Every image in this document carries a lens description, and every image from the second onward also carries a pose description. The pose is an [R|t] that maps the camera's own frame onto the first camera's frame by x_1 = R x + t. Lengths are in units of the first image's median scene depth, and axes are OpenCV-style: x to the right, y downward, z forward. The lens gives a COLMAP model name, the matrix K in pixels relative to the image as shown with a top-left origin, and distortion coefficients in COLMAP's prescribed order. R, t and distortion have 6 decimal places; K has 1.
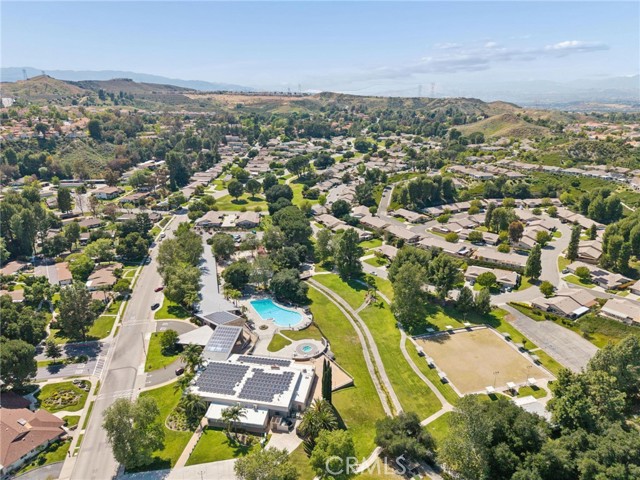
lens RADIAL K [[432.5, 0, 319.4], [0, 432.5, 238.0], [0, 0, 1]] dist [0.012268, -0.003802]
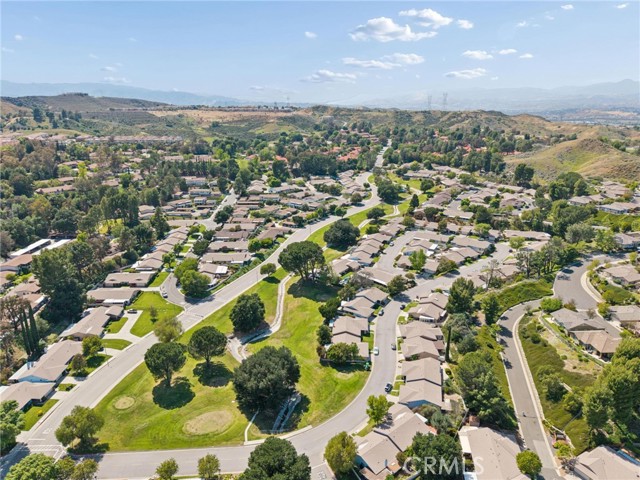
lens RADIAL K [[432.5, 0, 320.2], [0, 432.5, 238.5], [0, 0, 1]] dist [0.012268, -0.003802]
pose [[0.999282, -0.023652, 0.029614, -0.018606], [0.024192, 0.999545, -0.018001, -0.082520], [-0.029175, 0.018704, 0.999399, 0.209628]]
